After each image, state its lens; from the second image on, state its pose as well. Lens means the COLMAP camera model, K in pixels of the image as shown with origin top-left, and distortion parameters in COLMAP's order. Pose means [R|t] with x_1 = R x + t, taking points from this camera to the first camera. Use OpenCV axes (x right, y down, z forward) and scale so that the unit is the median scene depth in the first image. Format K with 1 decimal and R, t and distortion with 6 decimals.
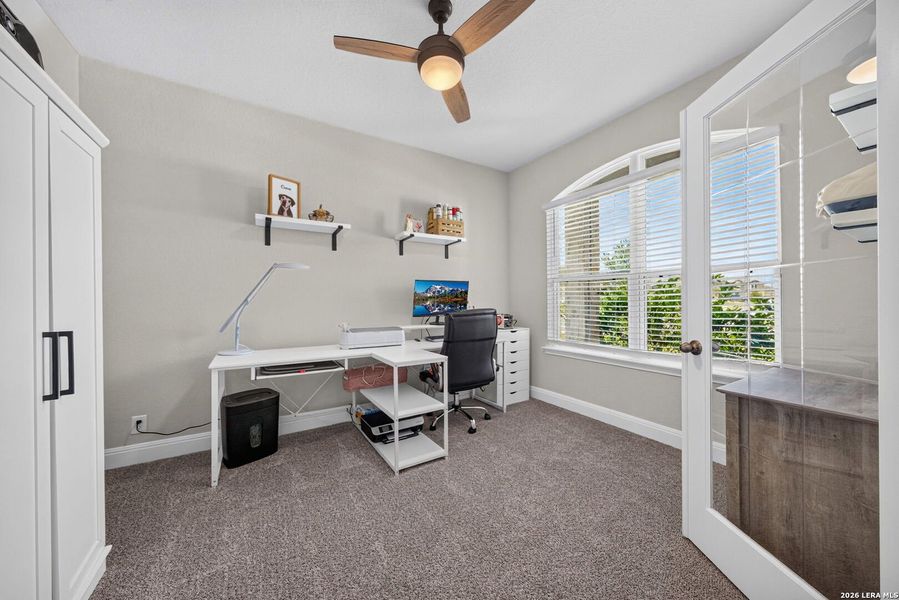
lens RADIAL K [[309.1, 0, 447.5], [0, 309.1, 303.1], [0, 0, 1]] dist [0.010948, -0.000647]
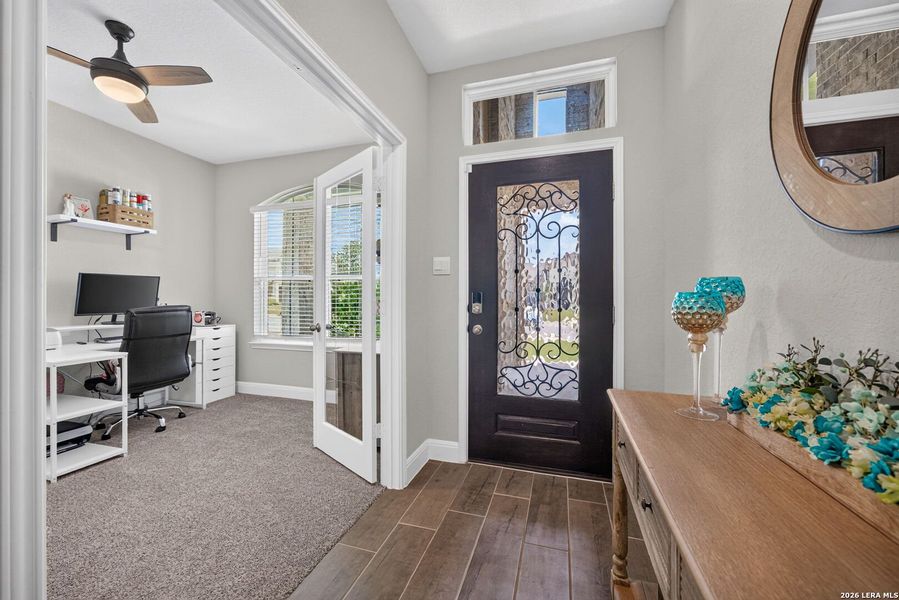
lens RADIAL K [[365.8, 0, 449.3], [0, 365.8, 299.8], [0, 0, 1]] dist [0.001215, 0.002143]
pose [[0.756854, 0.005955, 0.653556, 0.008842], [-0.006036, 0.999980, -0.002121, -0.004243], [-0.653556, -0.002340, 0.756875, -0.444069]]
